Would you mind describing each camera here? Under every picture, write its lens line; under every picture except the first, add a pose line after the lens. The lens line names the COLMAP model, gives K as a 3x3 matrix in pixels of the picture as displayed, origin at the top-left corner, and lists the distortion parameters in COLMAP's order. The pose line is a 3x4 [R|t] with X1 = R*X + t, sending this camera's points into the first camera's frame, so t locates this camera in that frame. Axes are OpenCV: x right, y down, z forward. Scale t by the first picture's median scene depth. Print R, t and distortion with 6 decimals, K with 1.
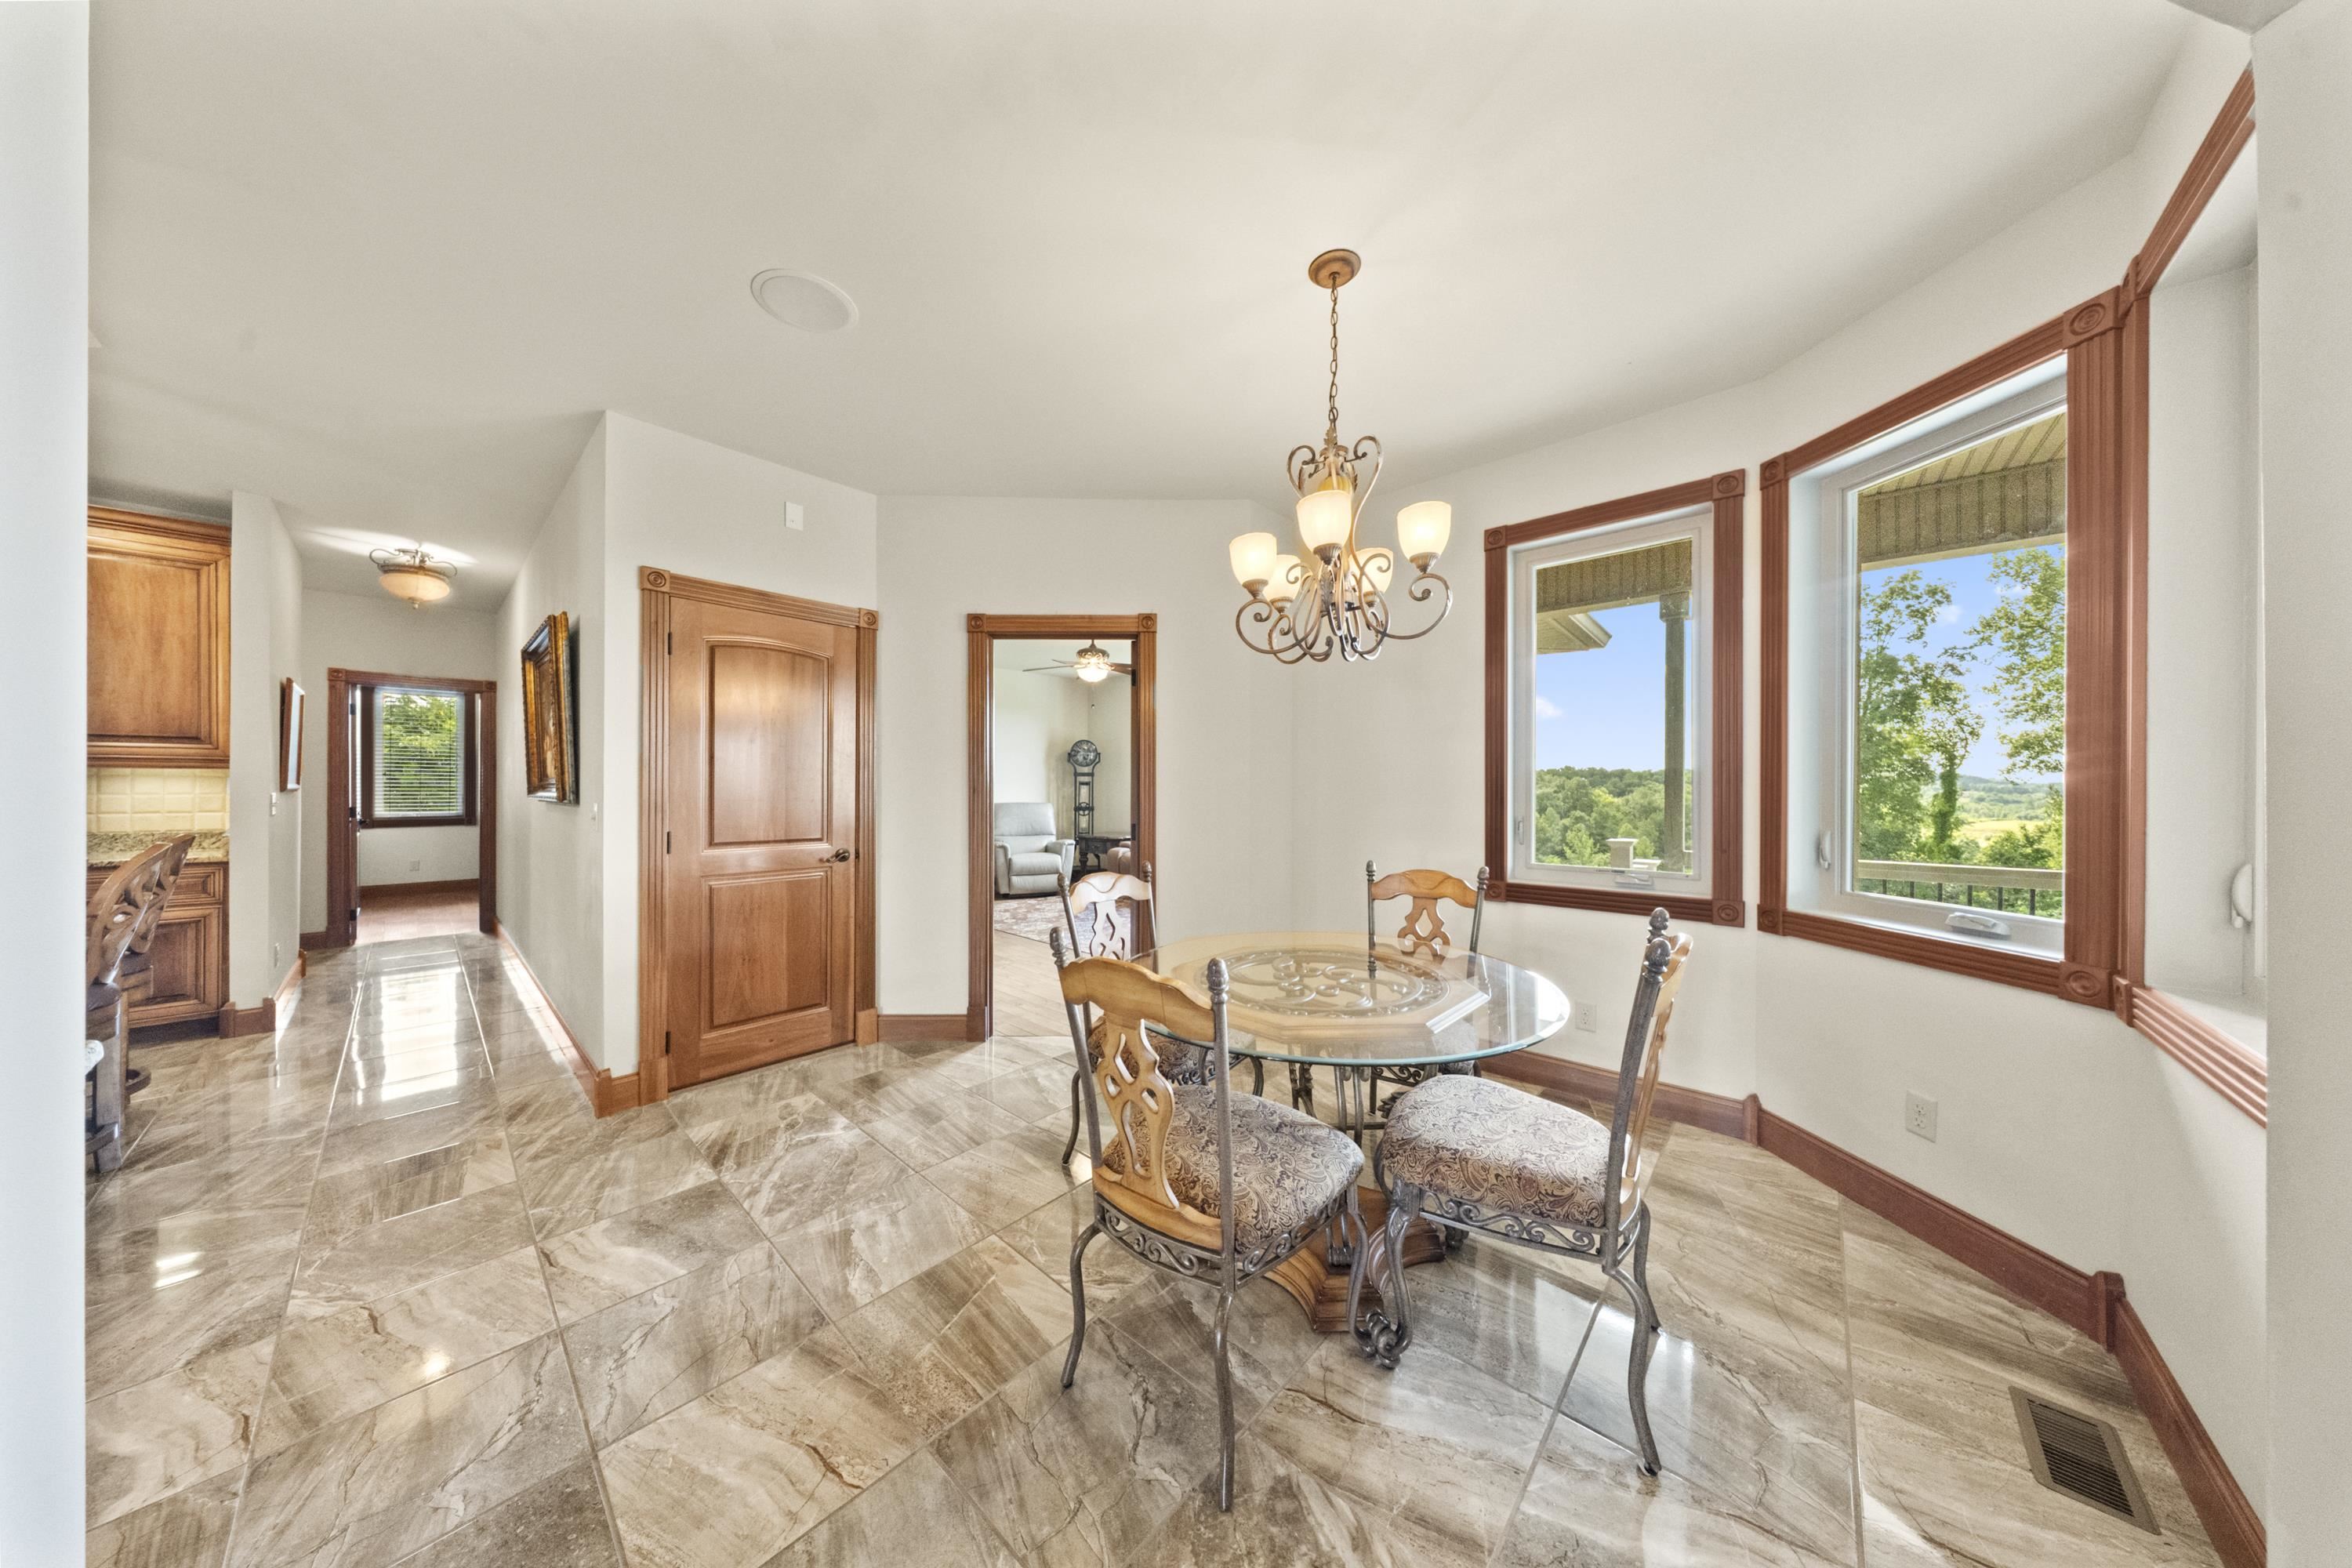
lens RADIAL K [[692.5, 0, 1152.3], [0, 692.5, 789.3], [0, 0, 1]] dist [-0.004514, -0.000007]
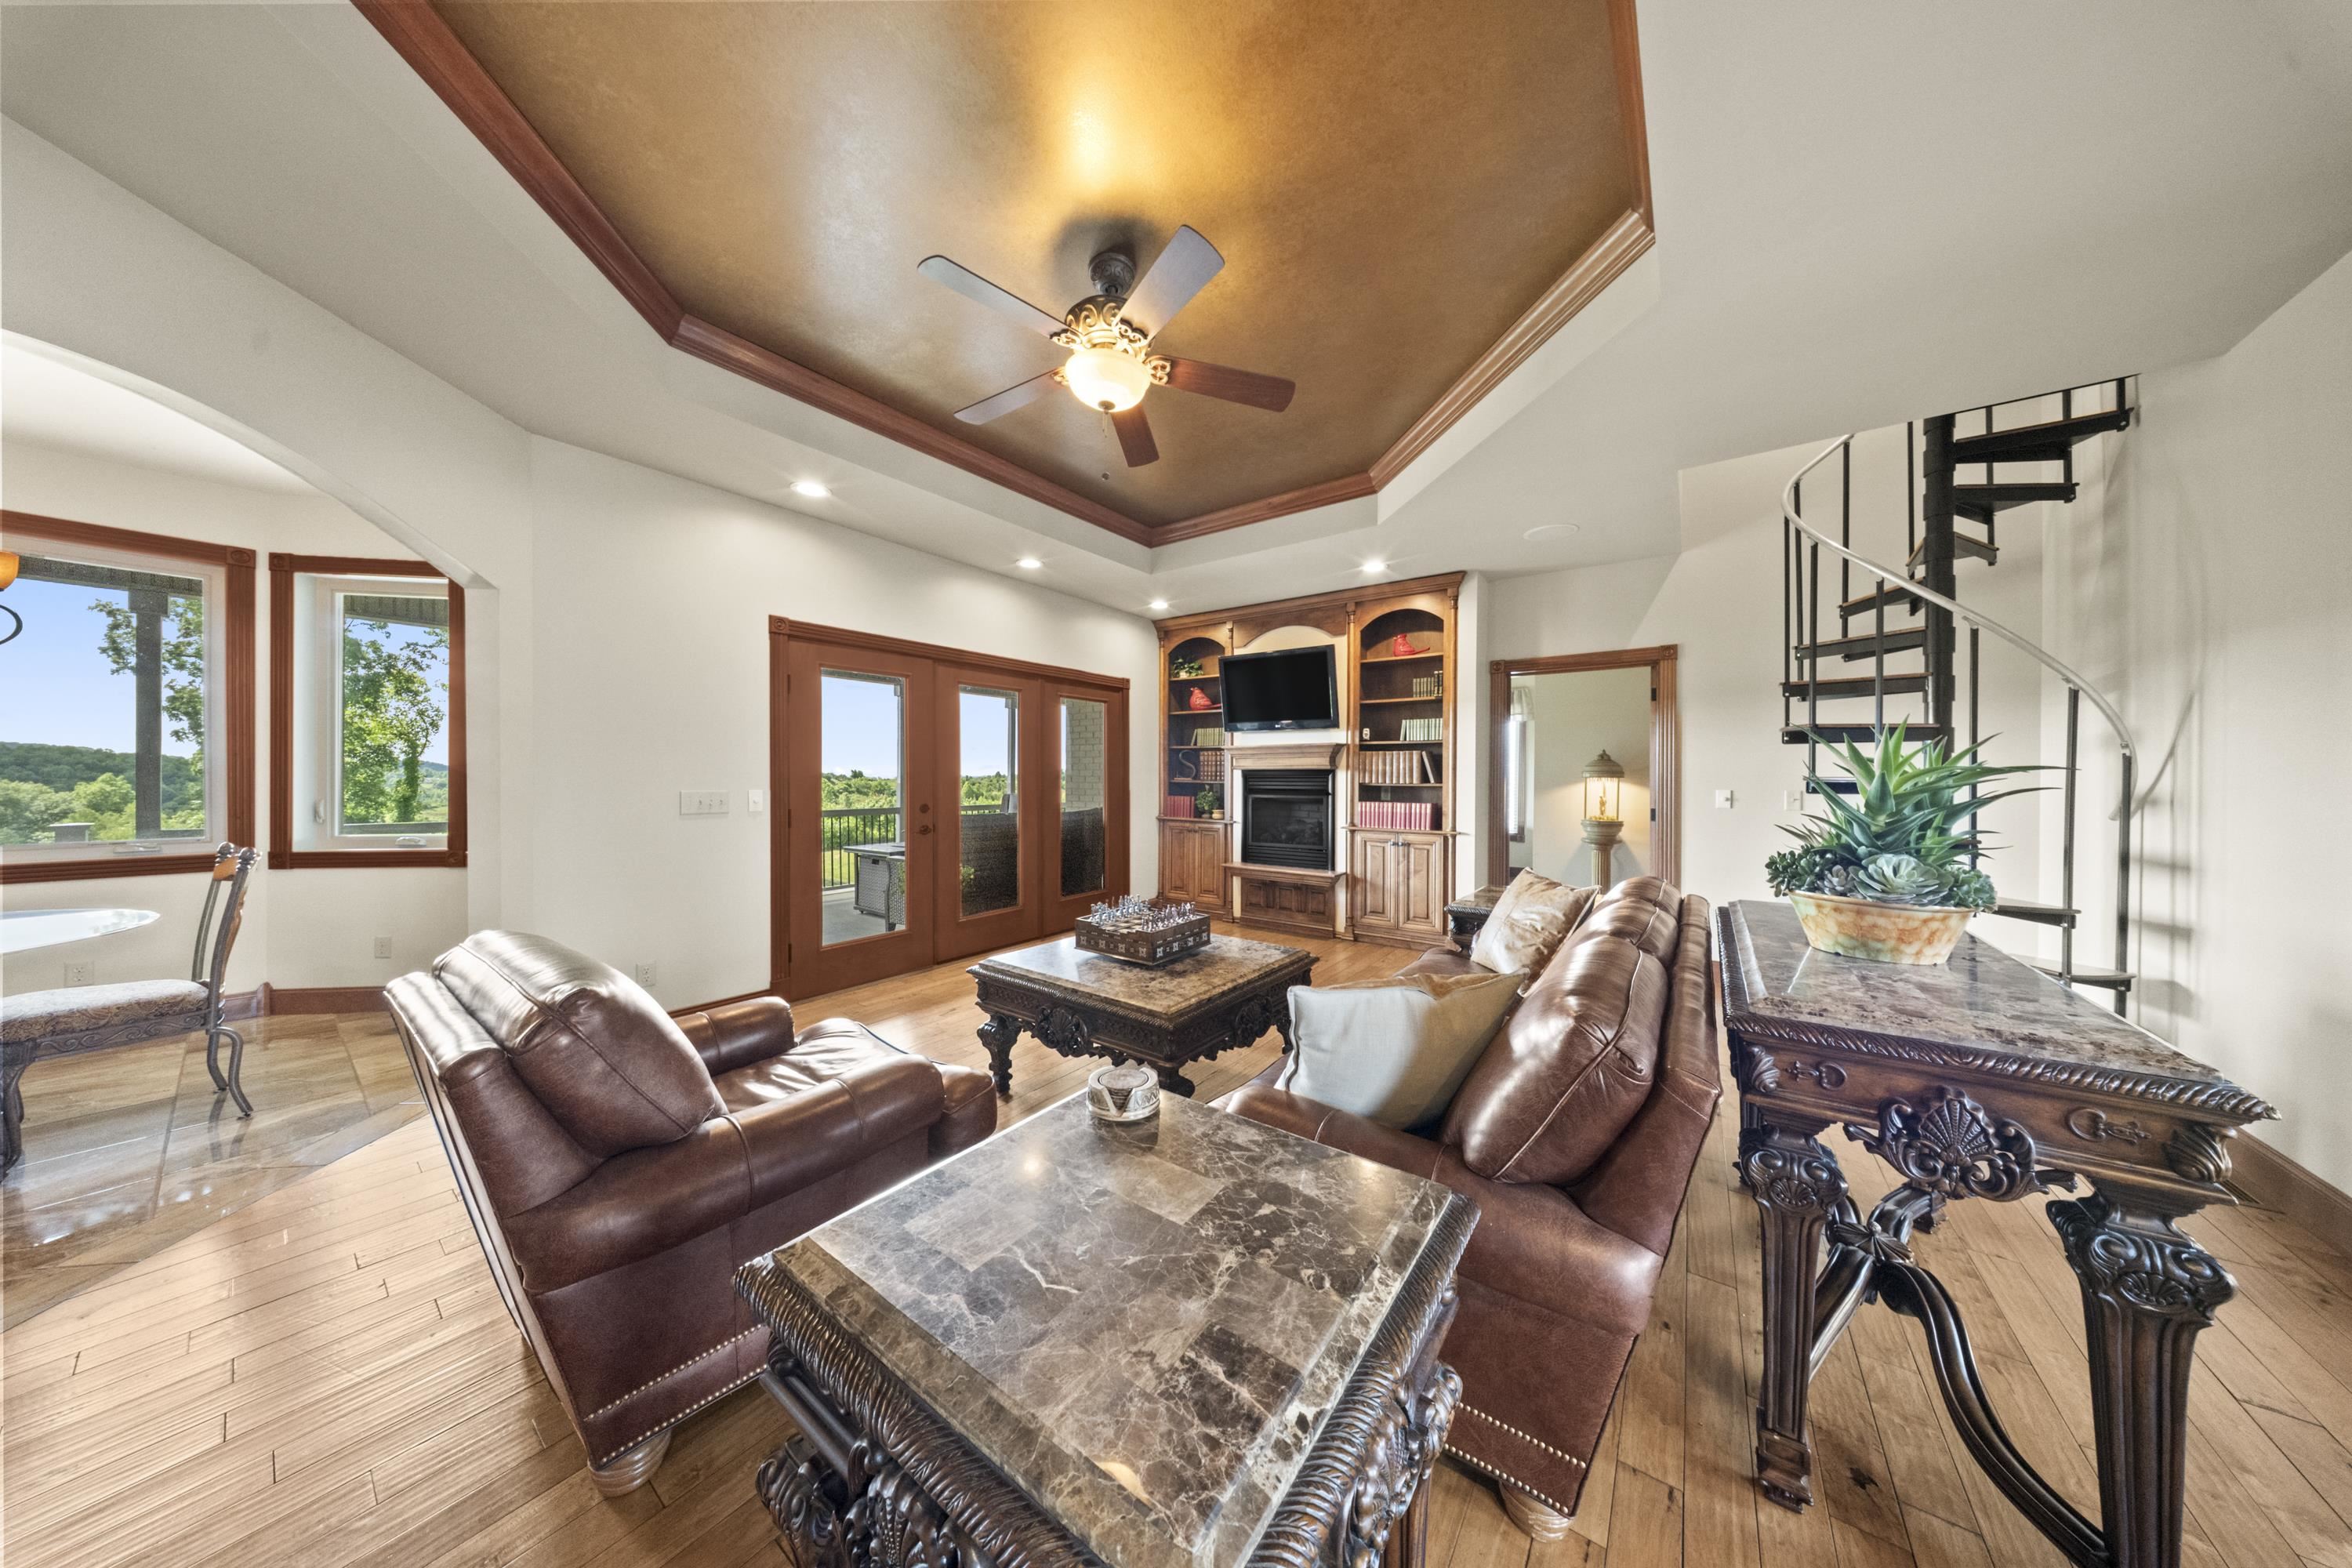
lens RADIAL K [[692.5, 0, 1199.5], [0, 692.5, 783.8], [0, 0, 1]] dist [-0.004514, -0.000007]
pose [[-0.138532, -0.006653, 0.990336, -0.071511], [-0.005458, 0.999967, 0.005954, 0.000156], [-0.990343, -0.004581, -0.138564, -0.064567]]
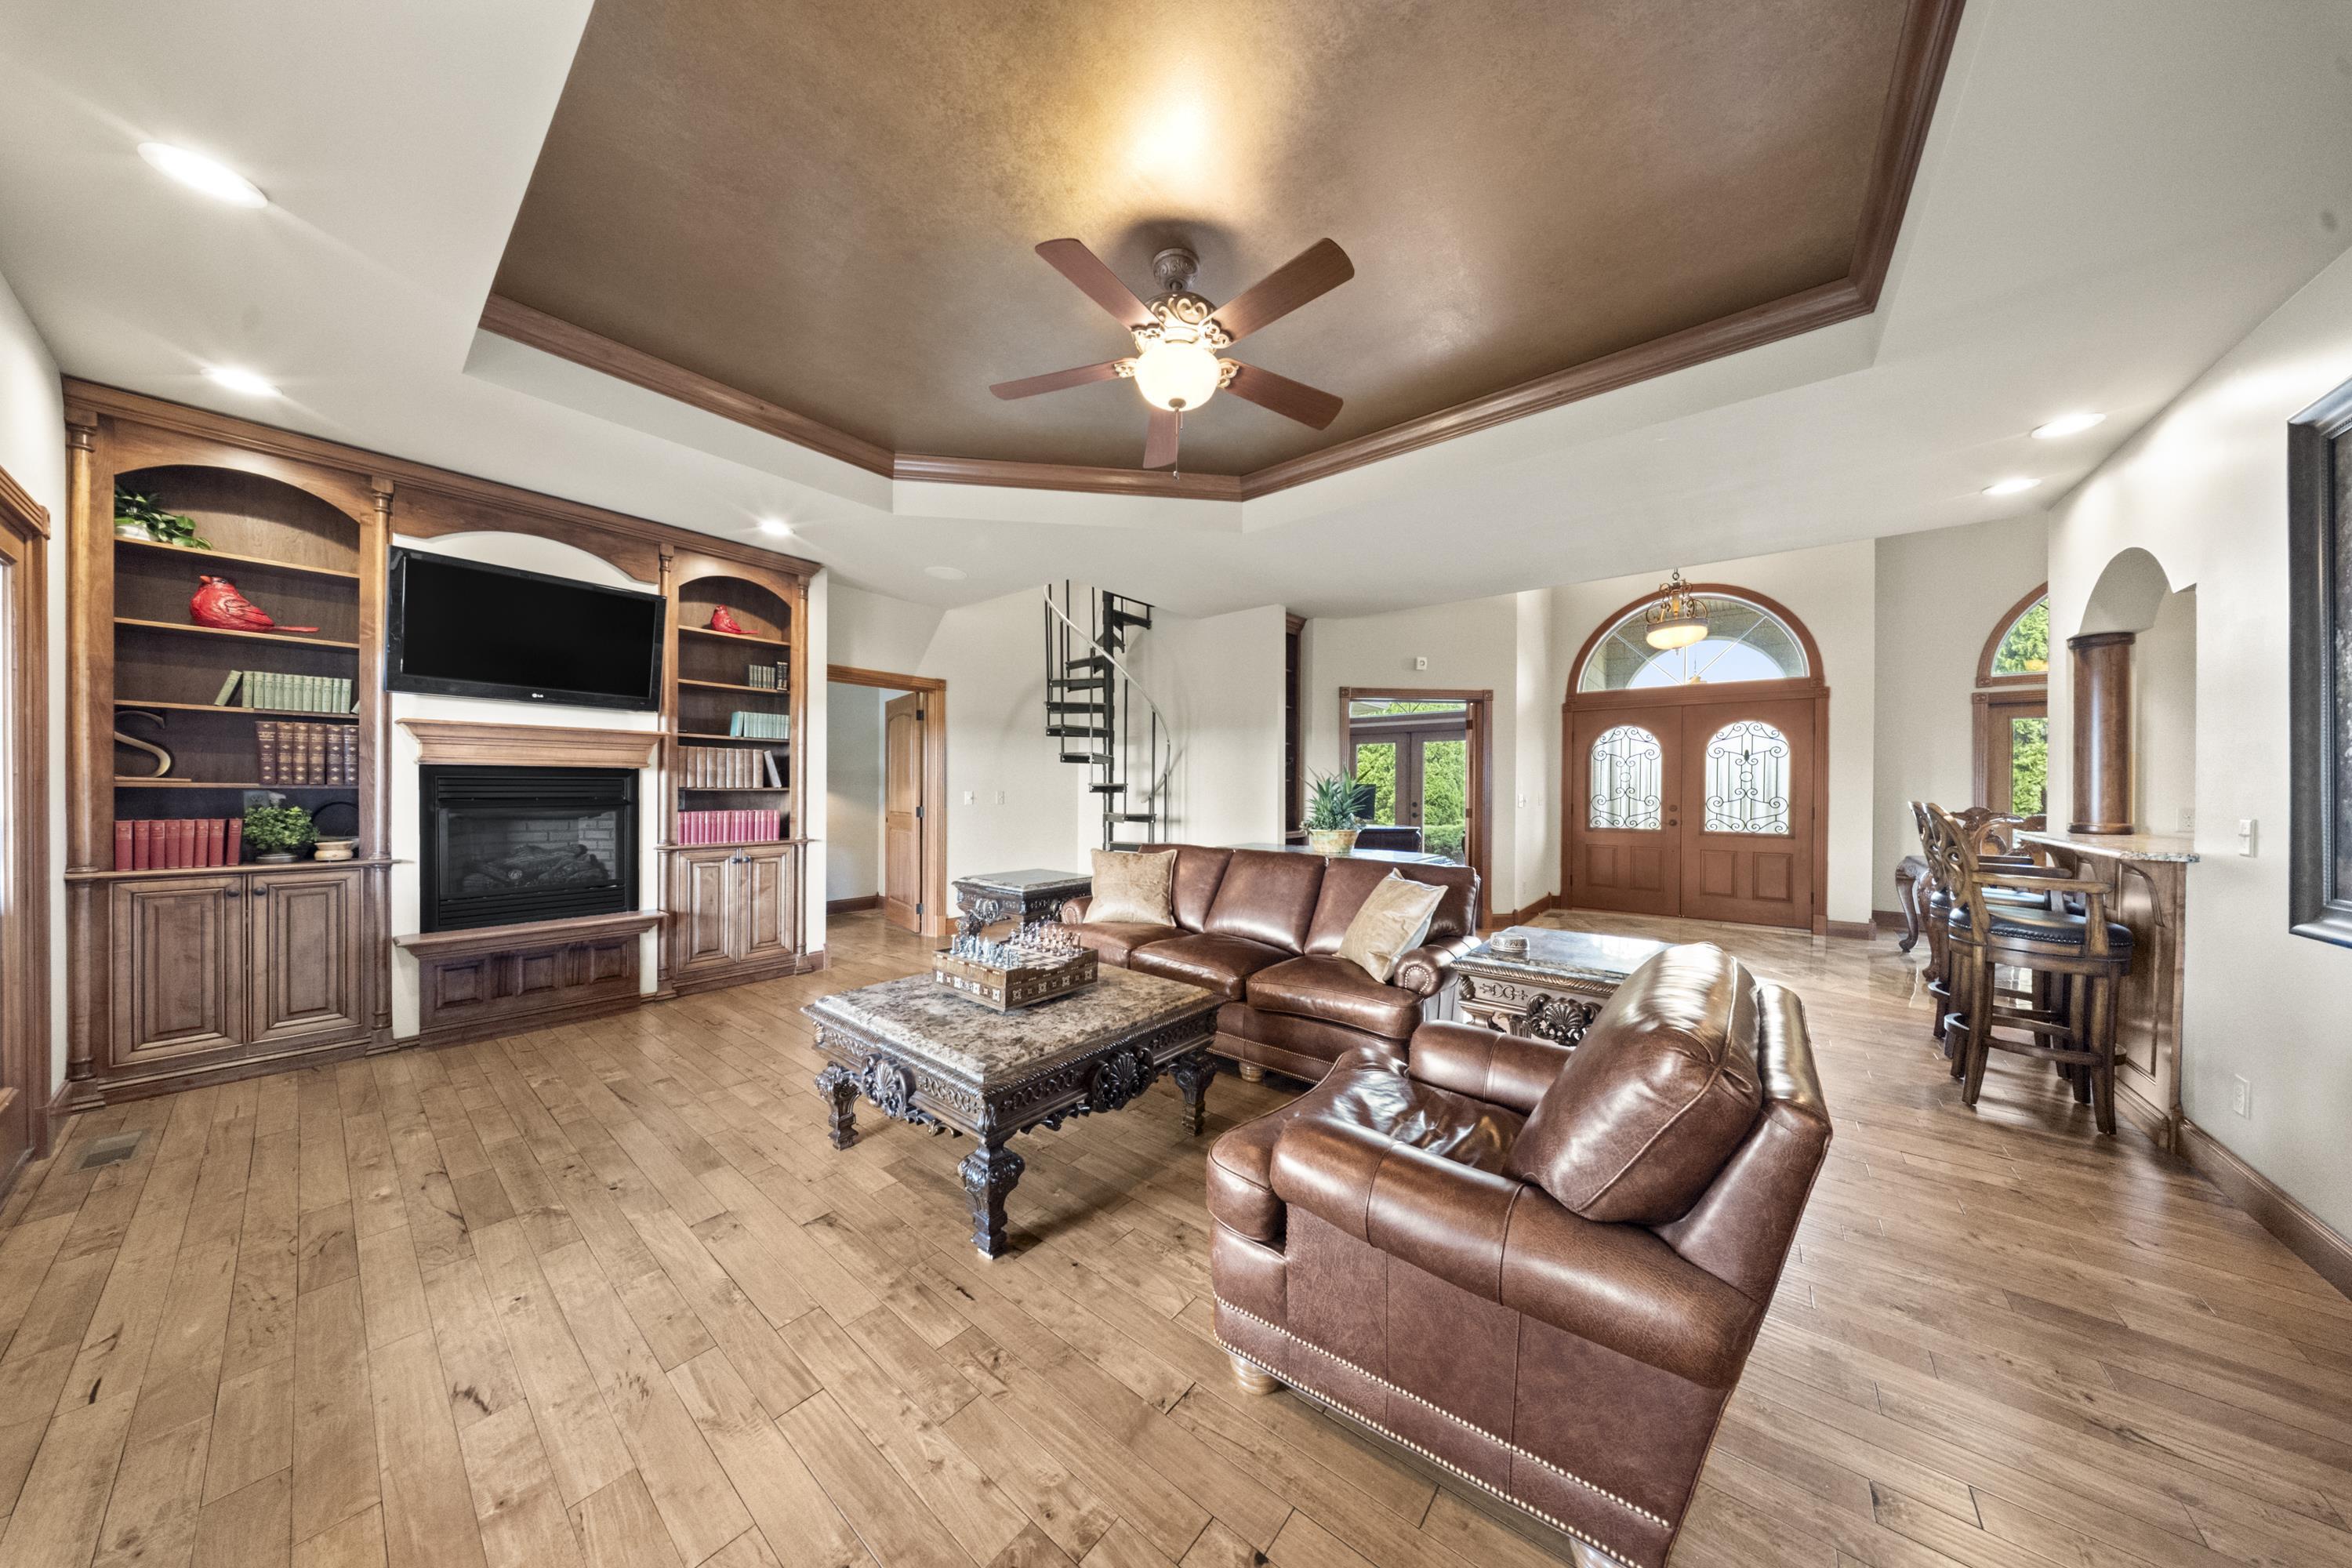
lens RADIAL K [[692.5, 0, 1177.1], [0, 692.5, 791.2], [0, 0, 1]] dist [-0.004514, -0.000007]
pose [[-0.997121, -0.004837, -0.075671, 0.090154], [-0.005050, 0.999984, 0.002616, 0.001180], [0.075657, 0.002990, -0.997129, 0.080749]]
